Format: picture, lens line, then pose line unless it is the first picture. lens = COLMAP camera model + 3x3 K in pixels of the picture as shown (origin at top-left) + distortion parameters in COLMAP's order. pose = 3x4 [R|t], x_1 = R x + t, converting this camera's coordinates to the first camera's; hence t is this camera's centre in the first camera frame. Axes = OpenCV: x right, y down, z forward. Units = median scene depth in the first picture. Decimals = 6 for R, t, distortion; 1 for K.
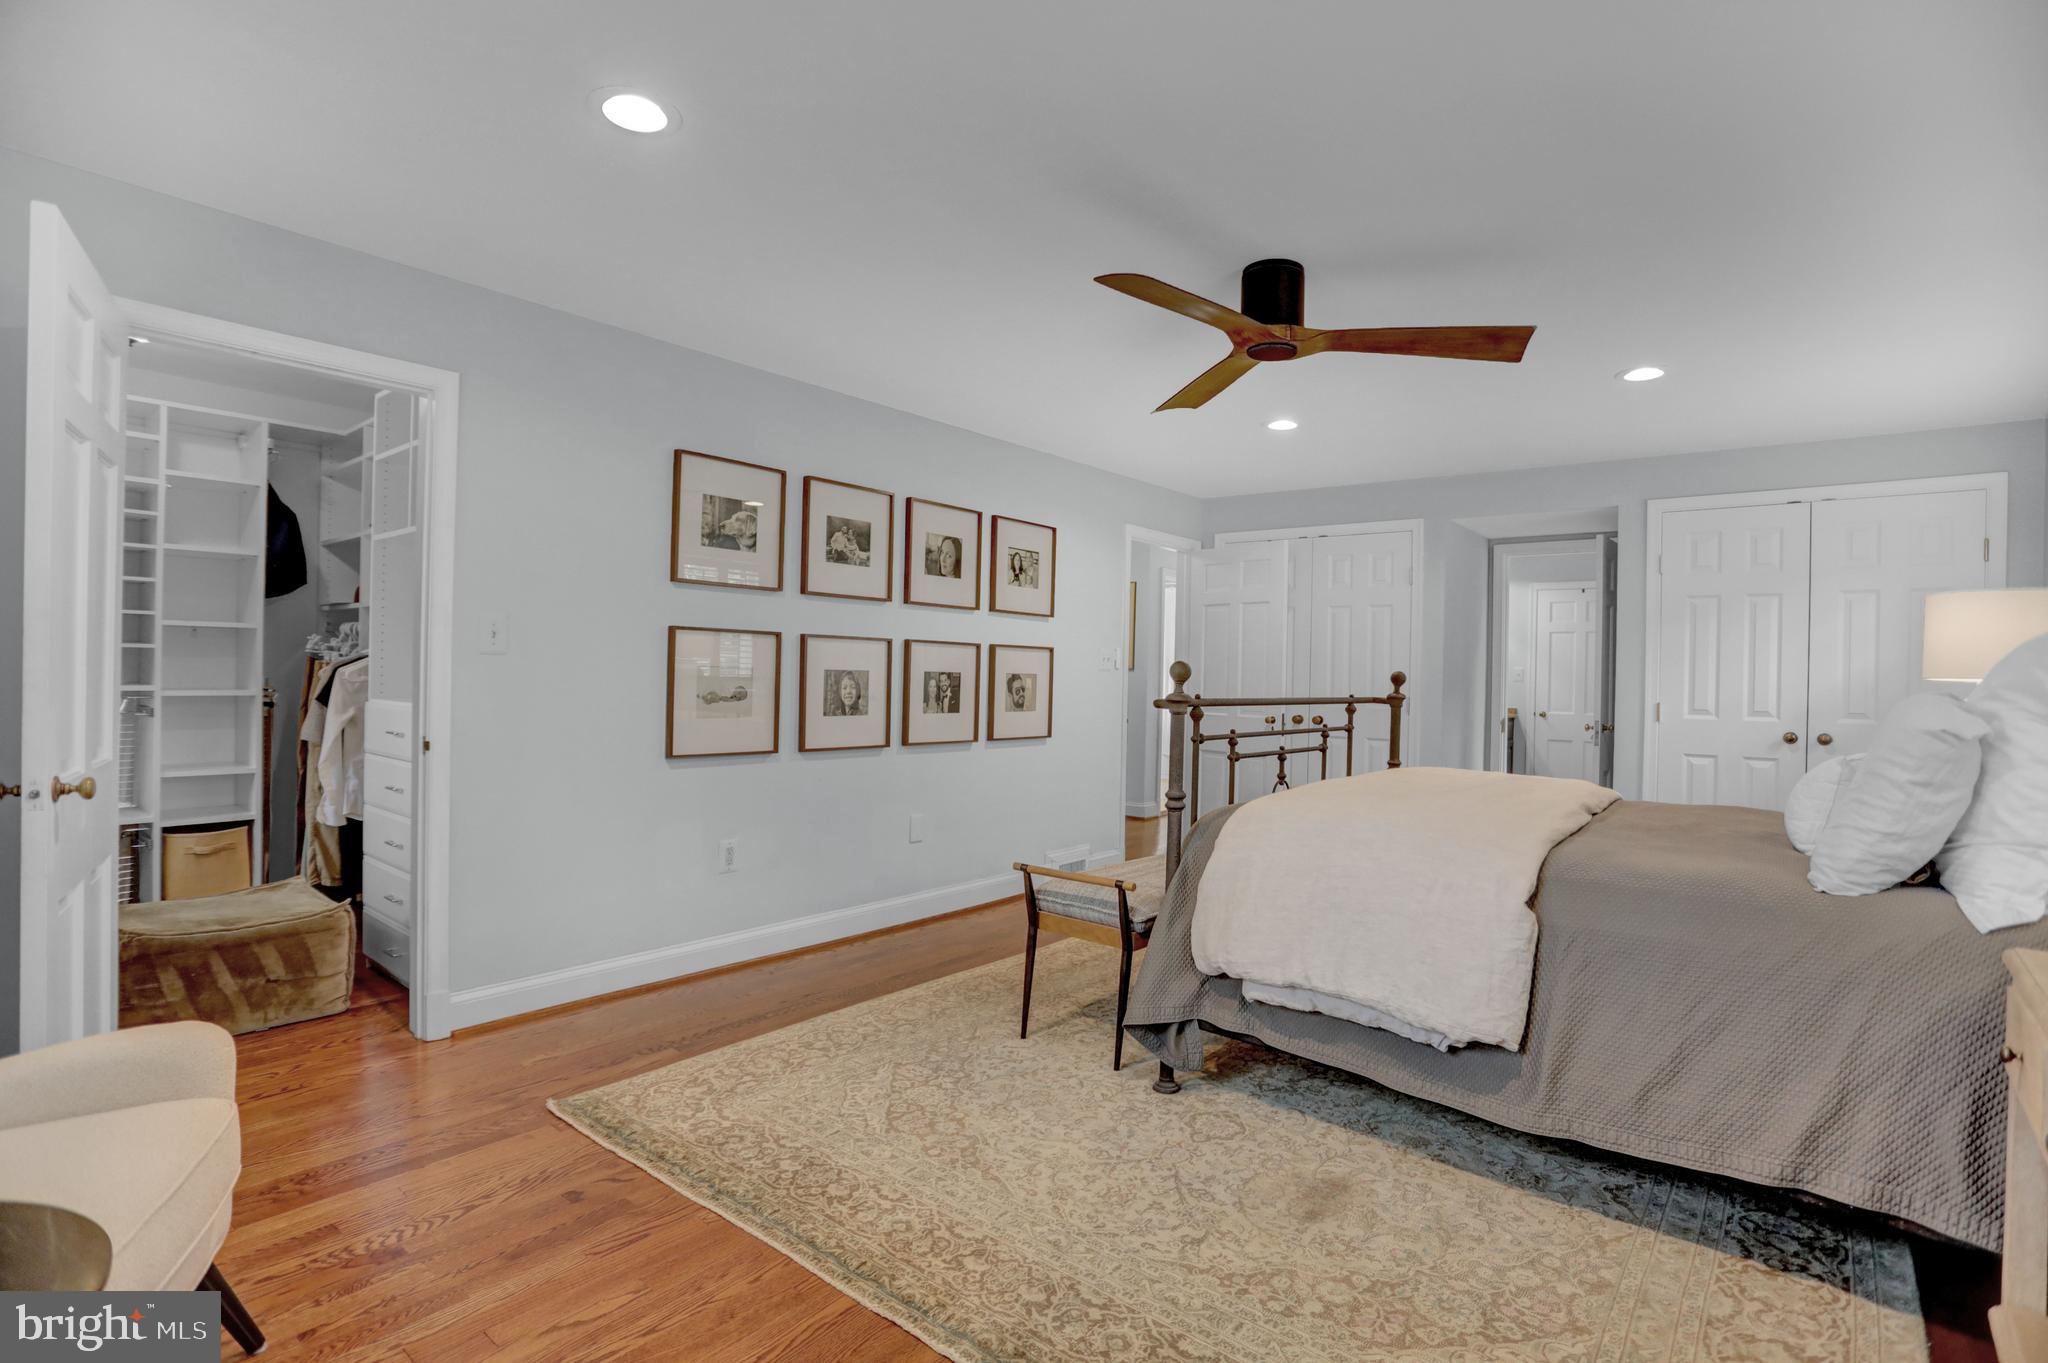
lens RADIAL K [[985.2, 0, 1039.0], [0, 985.2, 684.6], [0, 0, 1]] dist [-0.056084, 0.018761]
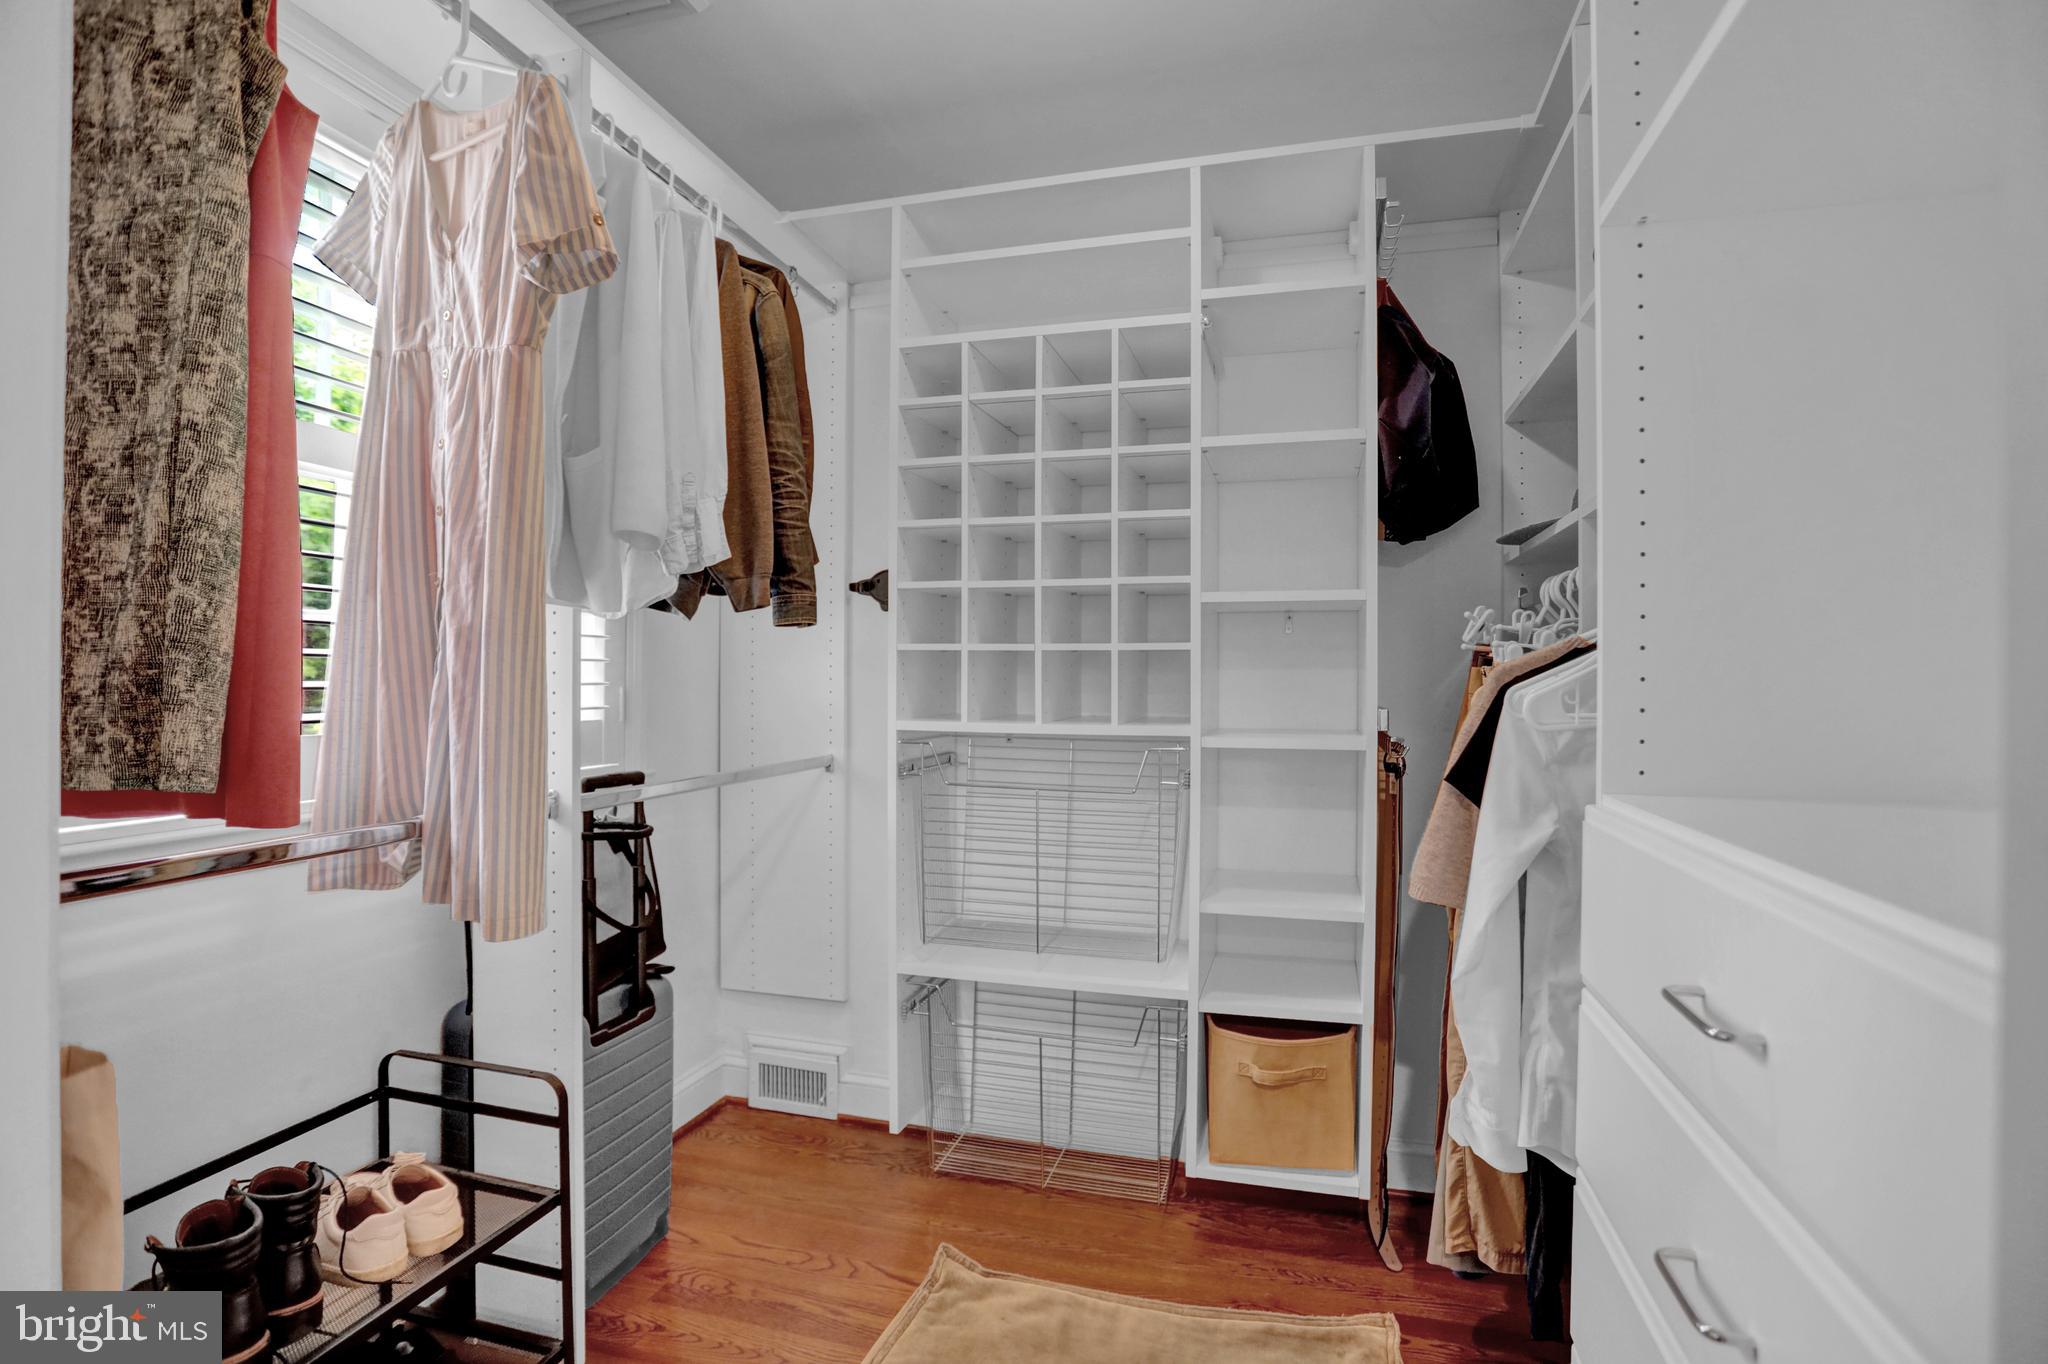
lens RADIAL K [[1007.2, 0, 1029.7], [0, 1007.2, 681.4], [0, 0, 1]] dist [-0.049557, -0.000526]
pose [[0.410913, -0.019484, -0.911466, -0.464093], [-0.003589, 0.999729, -0.022988, -0.009621], [0.911667, 0.012717, 0.410732, 0.677172]]
